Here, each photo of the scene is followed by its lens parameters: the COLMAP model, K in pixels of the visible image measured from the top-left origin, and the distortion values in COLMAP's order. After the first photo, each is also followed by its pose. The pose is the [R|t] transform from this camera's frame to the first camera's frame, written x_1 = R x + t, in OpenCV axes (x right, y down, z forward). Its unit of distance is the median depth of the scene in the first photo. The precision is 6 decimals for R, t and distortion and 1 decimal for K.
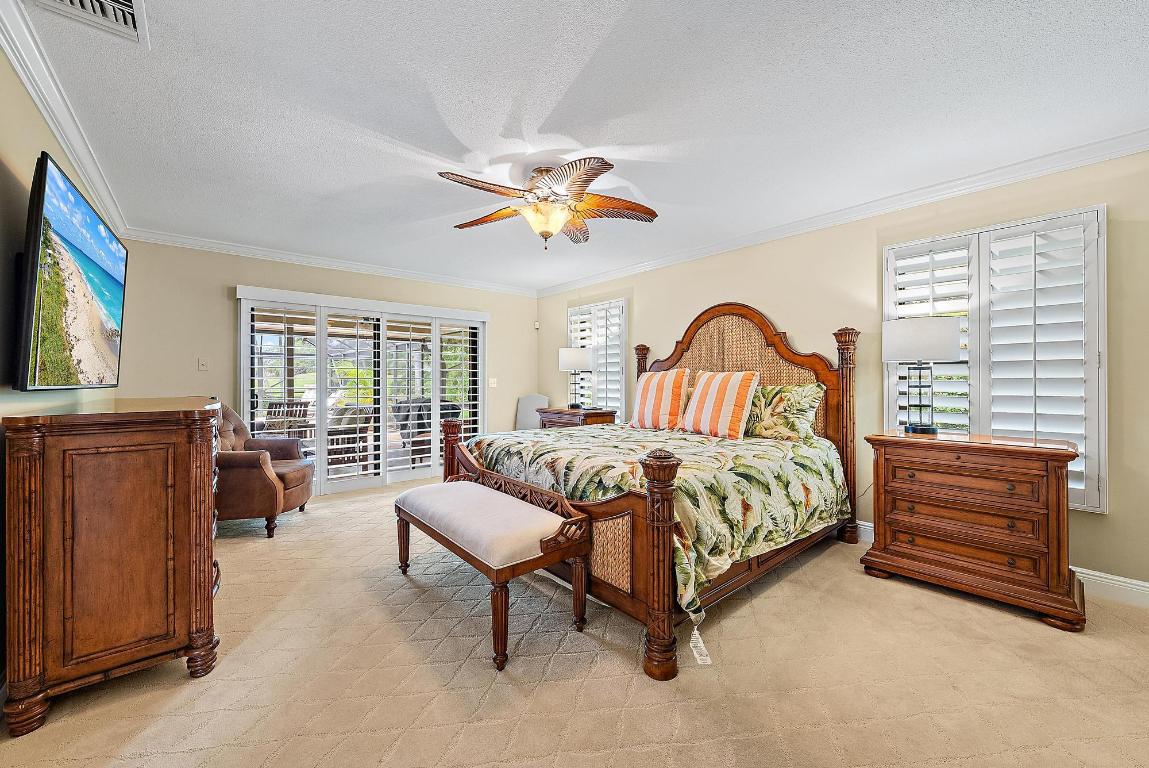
lens RADIAL K [[448.3, 0, 575.2], [0, 448.3, 379.5], [0, 0, 1]] dist [0.000846, 0.000017]
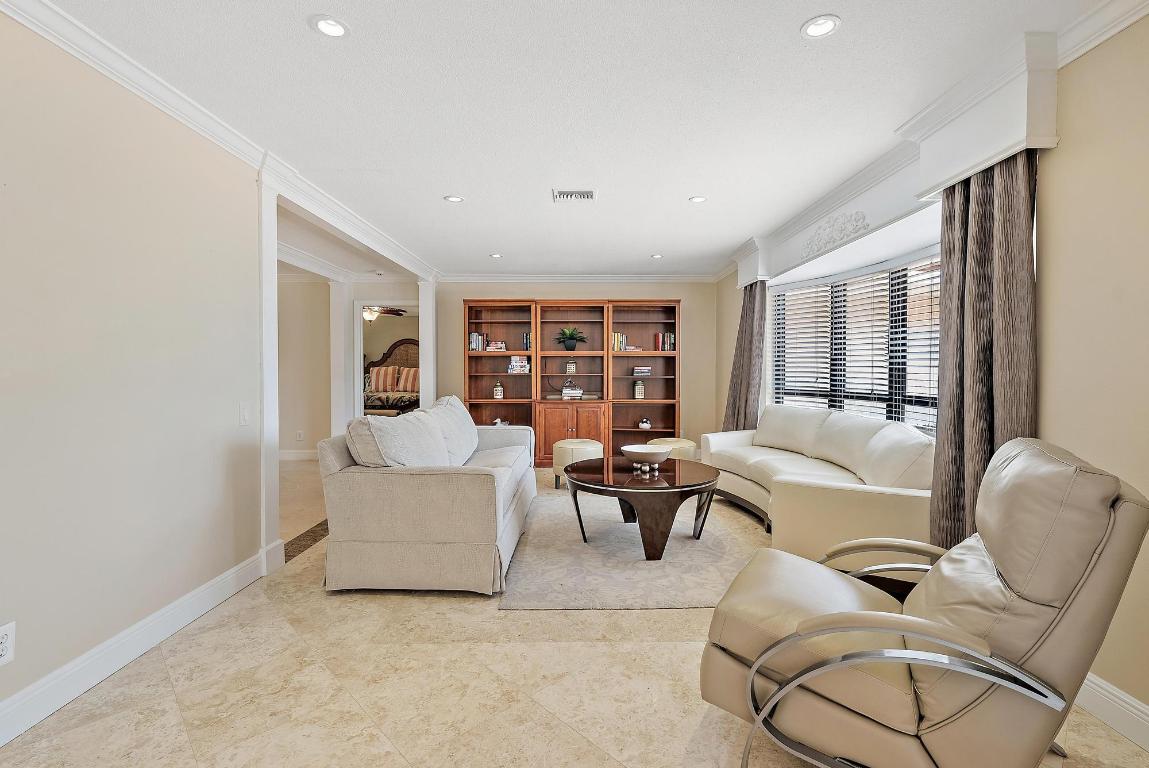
lens RADIAL K [[504.8, 0, 575.5], [0, 504.8, 381.2], [0, 0, 1]] dist [-0.004645, -0.000089]
pose [[0.647727, -0.017182, 0.761679, -1.227012], [-0.000231, 0.999741, 0.022749, -0.005652], [-0.761872, -0.014911, 0.647556, -1.541489]]
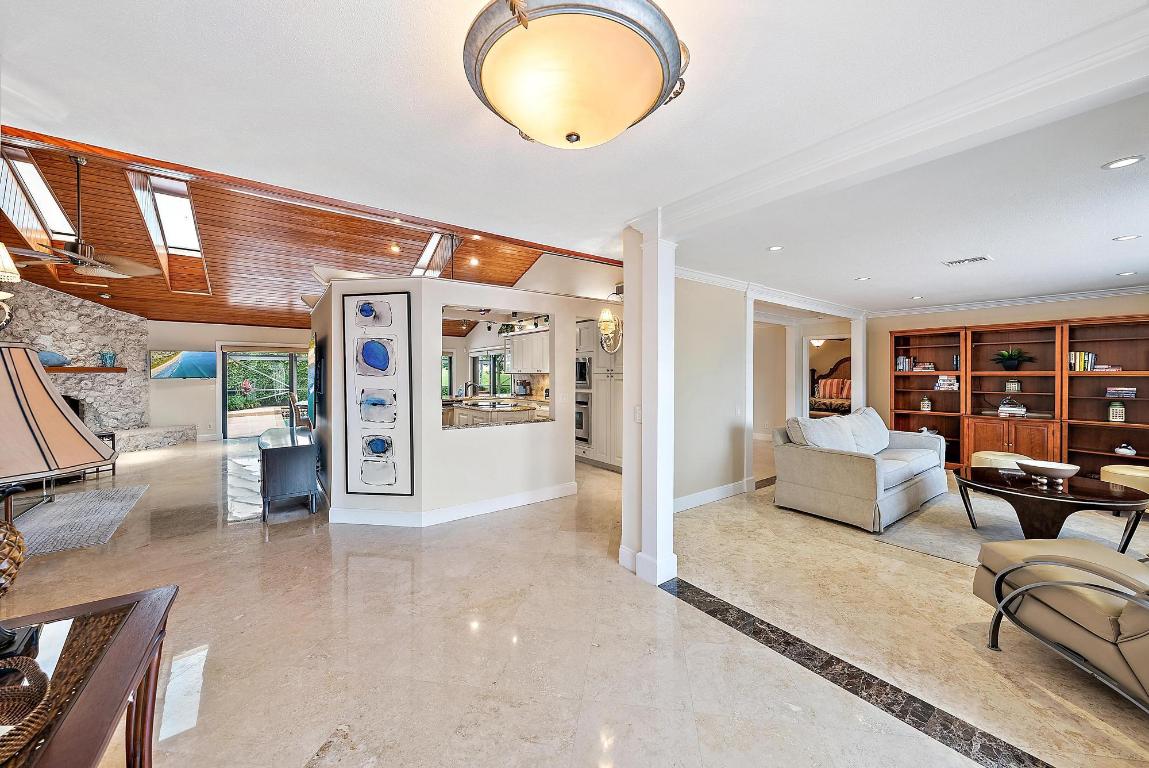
lens RADIAL K [[413.2, 0, 576.9], [0, 413.2, 375.7], [0, 0, 1]] dist [0.000169, -0.000173]
pose [[0.997406, -0.000893, -0.071975, -1.392323], [0.001177, 0.999992, 0.003913, -0.059703], [0.071971, -0.003987, 0.997399, -2.026846]]
